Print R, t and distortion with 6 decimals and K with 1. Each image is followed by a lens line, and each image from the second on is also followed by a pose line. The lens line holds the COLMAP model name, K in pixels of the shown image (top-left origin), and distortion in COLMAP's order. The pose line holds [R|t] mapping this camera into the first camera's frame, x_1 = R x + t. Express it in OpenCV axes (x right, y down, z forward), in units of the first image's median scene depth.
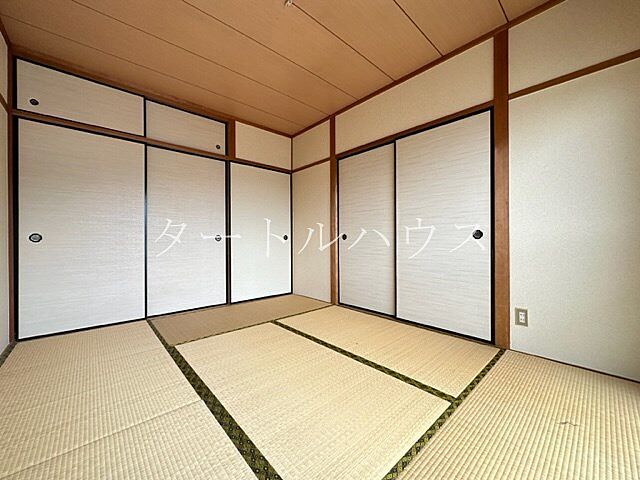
lens RADIAL K [[256.1, 0, 320.0], [0, 256.1, 240.0], [0, 0, 1]] dist [0.000409, 0.000169]
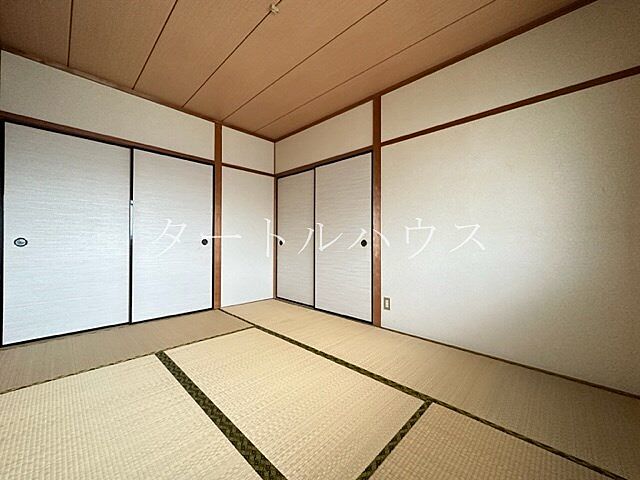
lens RADIAL K [[255.6, 0, 319.5], [0, 255.6, 247.6], [0, 0, 1]] dist [-0.003786, -0.000465]
pose [[0.997751, 0.025288, 0.062074, 0.198871], [-0.025961, 0.999612, 0.010061, -0.004614], [-0.061796, -0.011650, 0.998021, -0.217622]]
